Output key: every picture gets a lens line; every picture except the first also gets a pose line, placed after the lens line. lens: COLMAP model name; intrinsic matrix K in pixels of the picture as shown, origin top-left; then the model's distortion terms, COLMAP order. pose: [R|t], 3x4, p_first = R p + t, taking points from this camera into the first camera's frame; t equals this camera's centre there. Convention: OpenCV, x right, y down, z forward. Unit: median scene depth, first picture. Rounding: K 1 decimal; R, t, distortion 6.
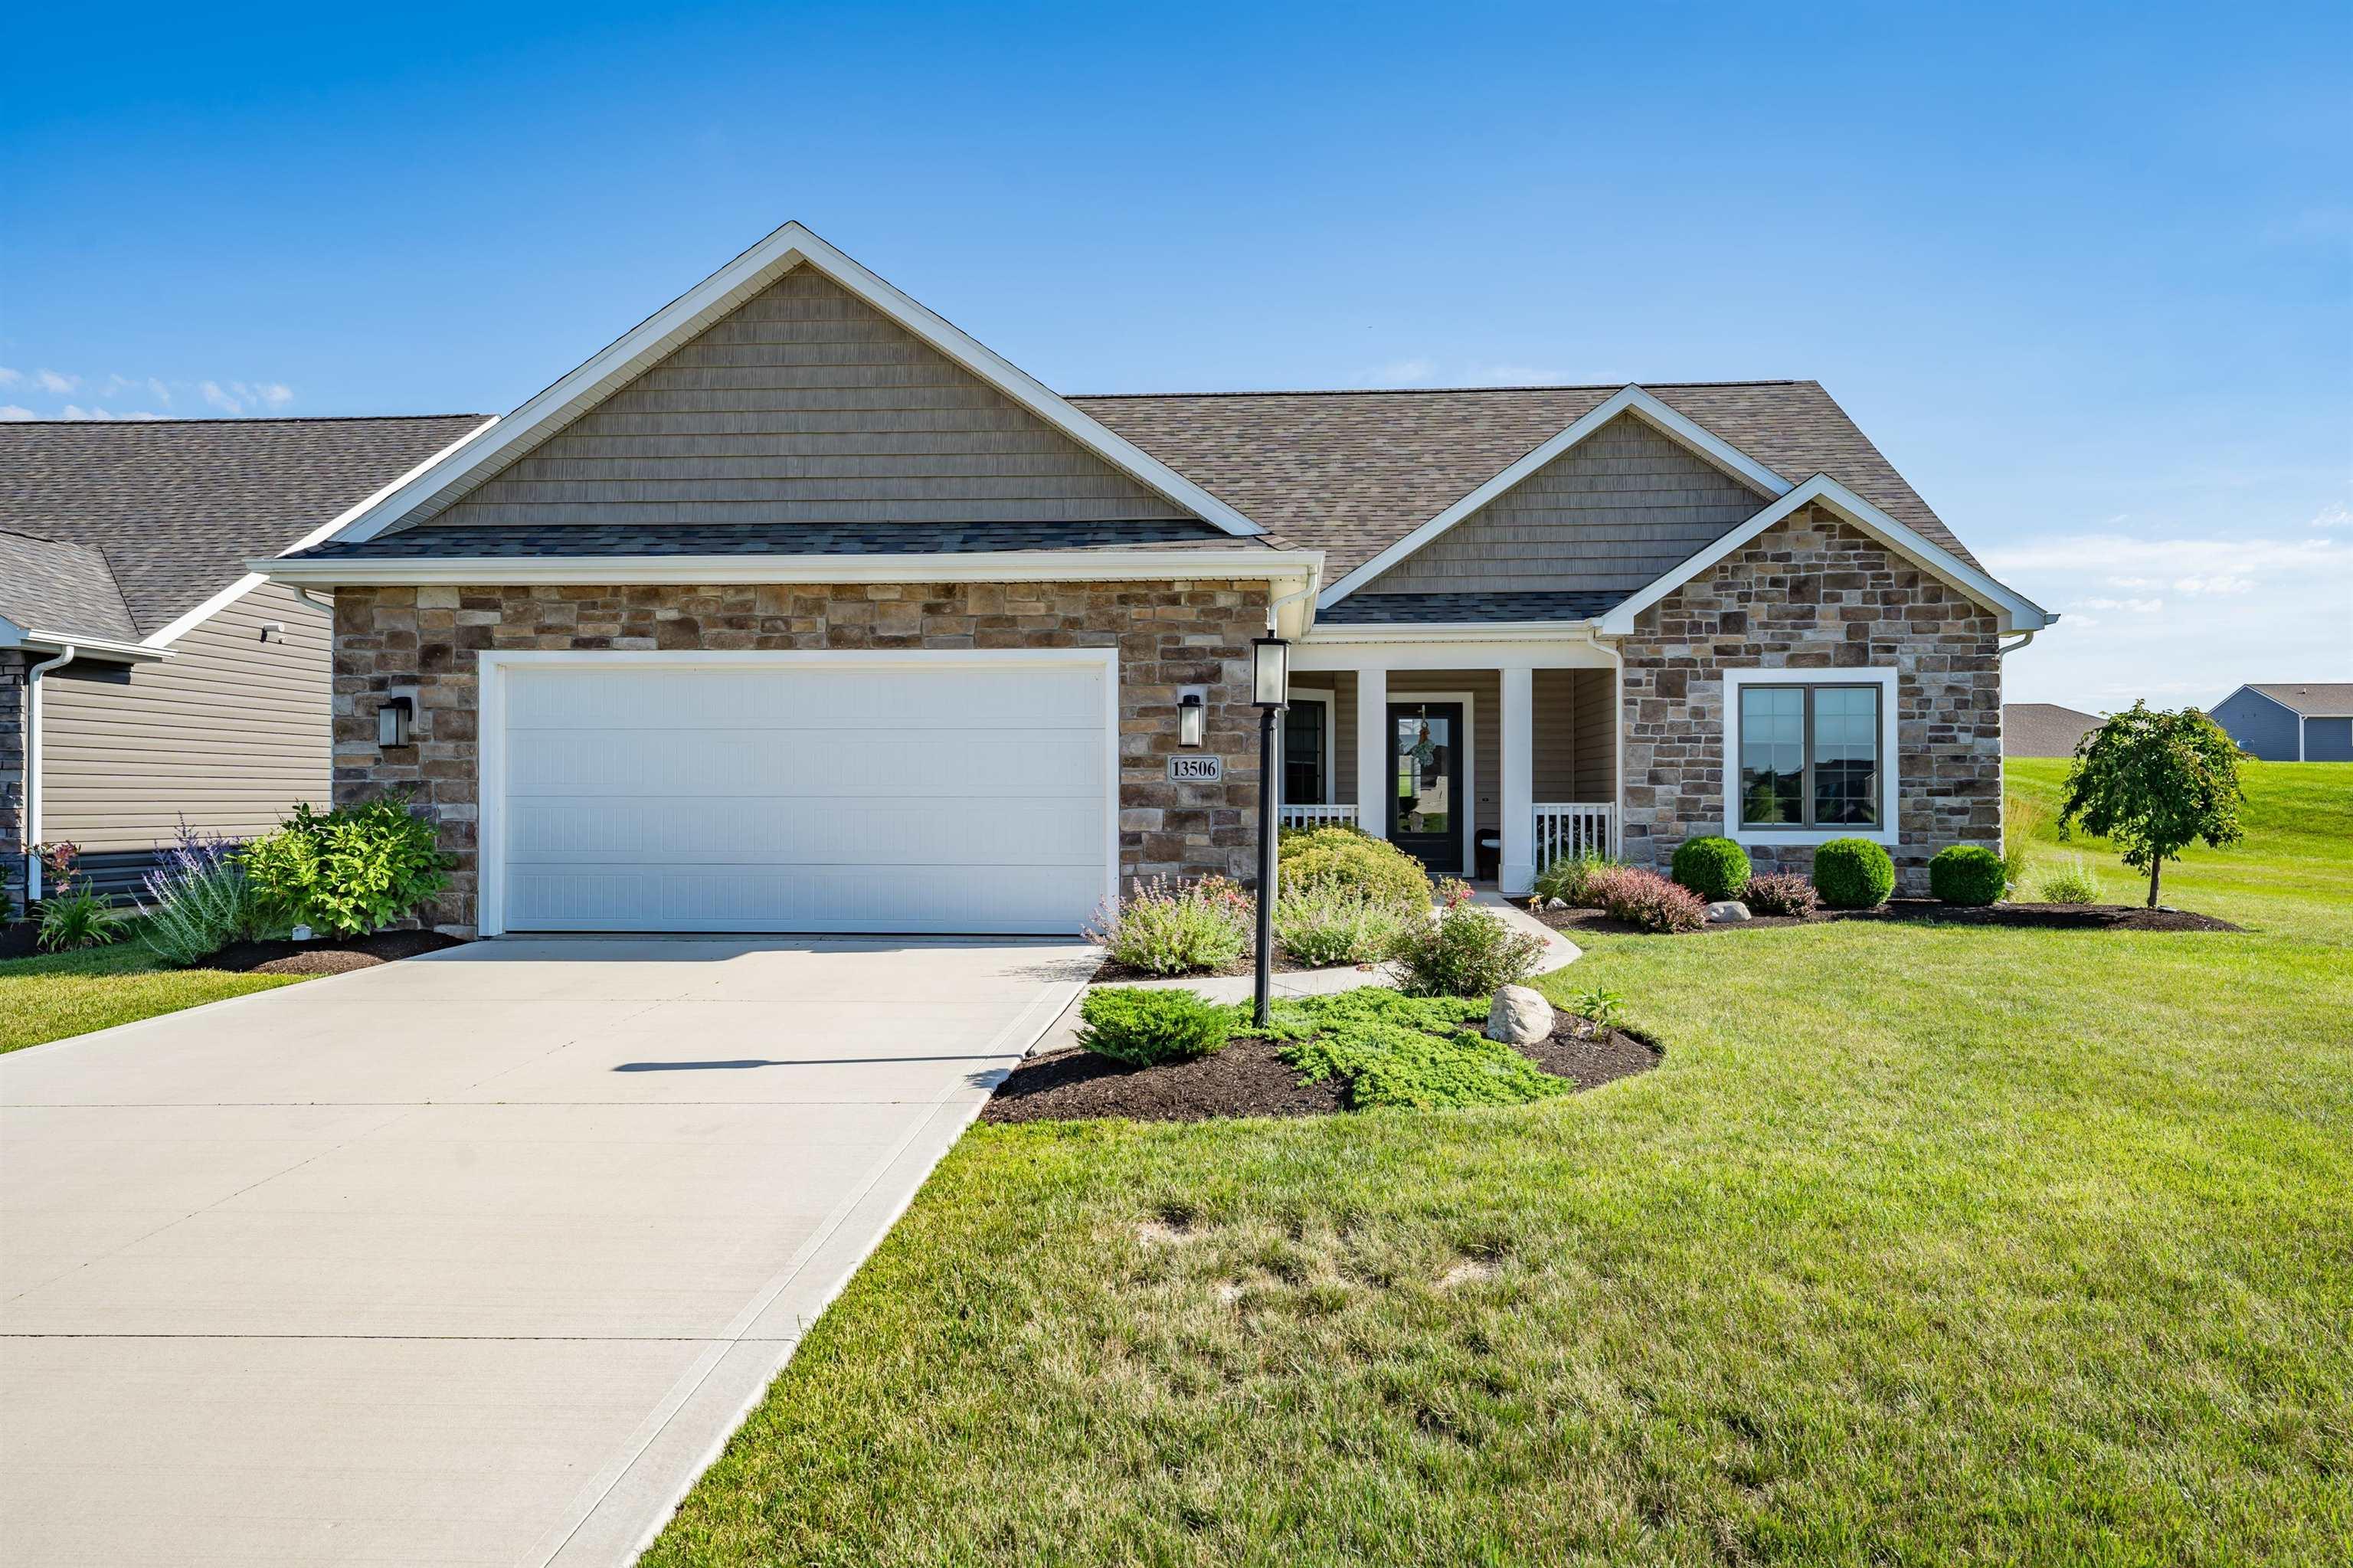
lens RADIAL K [[1542.7, 0, 1165.9], [0, 1542.7, 782.7], [0, 0, 1]] dist [0.045065, 0.000379]
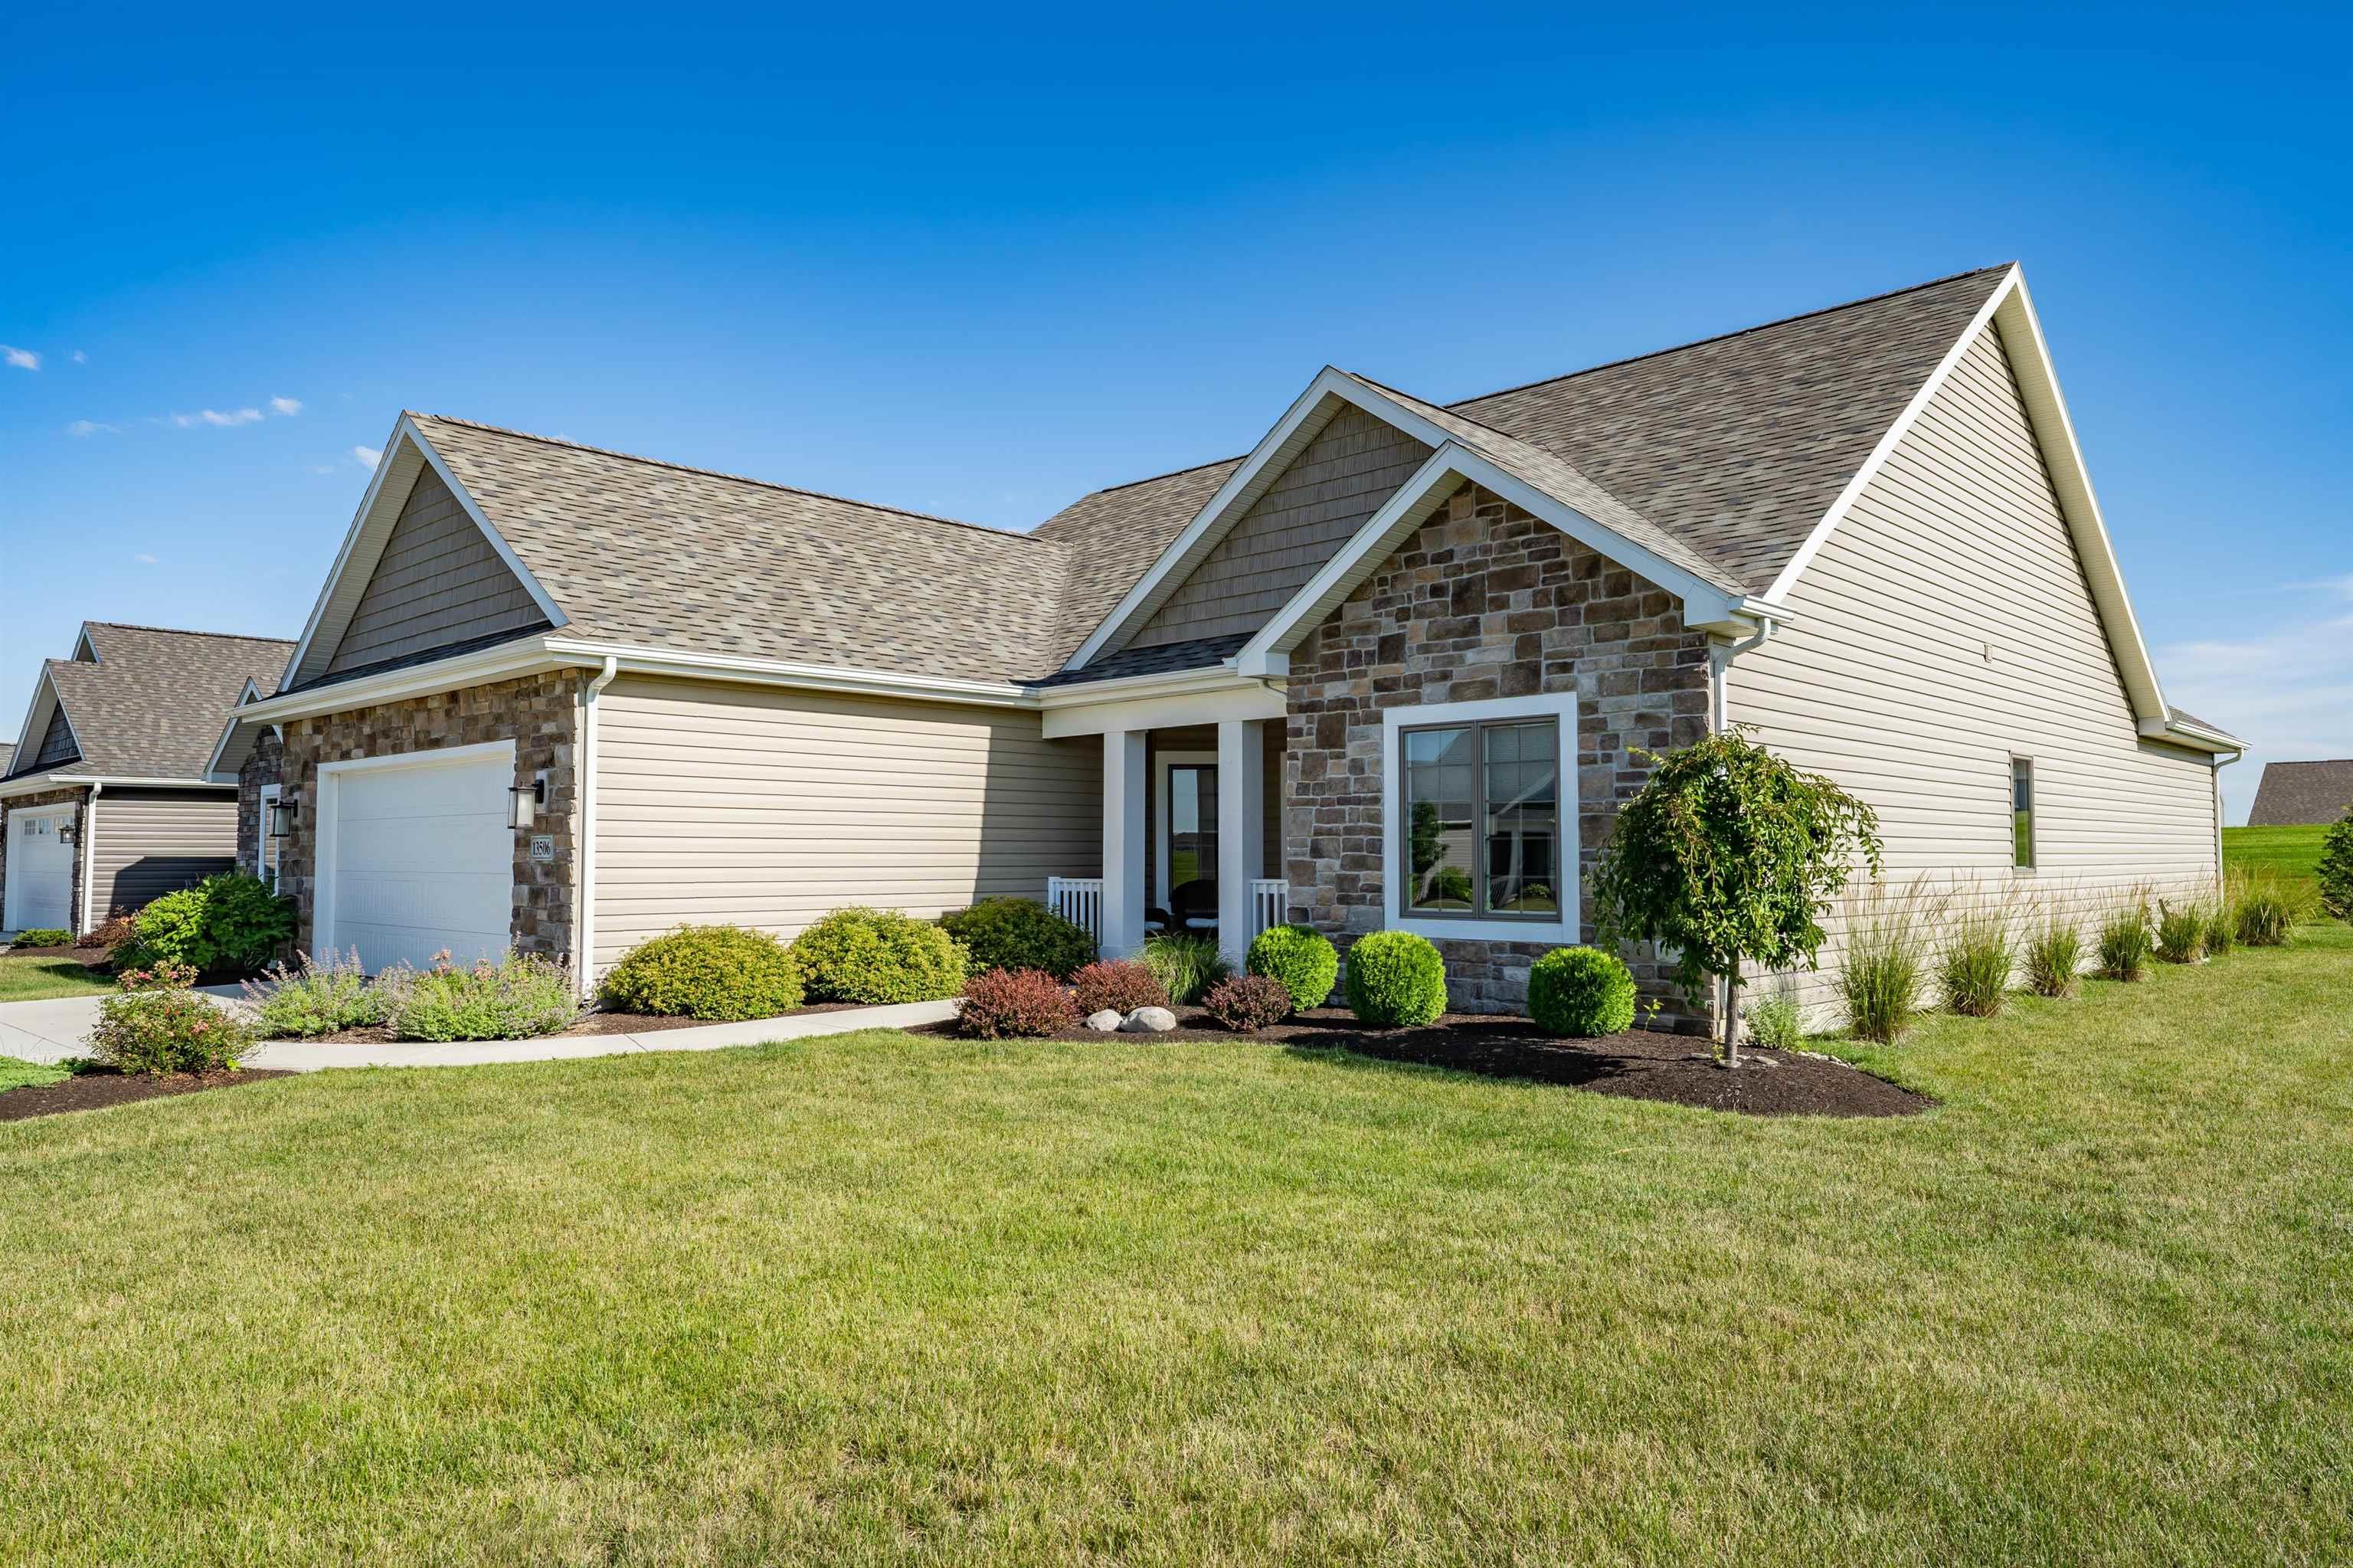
lens RADIAL K [[1473.0, 0, 1178.2], [0, 1473.0, 791.6], [0, 0, 1]] dist [0.021951, 0.000267]
pose [[0.768163, -0.028781, -0.639608, 0.752800], [0.007016, 0.999308, -0.036541, -0.005661], [0.640216, 0.023582, 0.767833, 0.369178]]
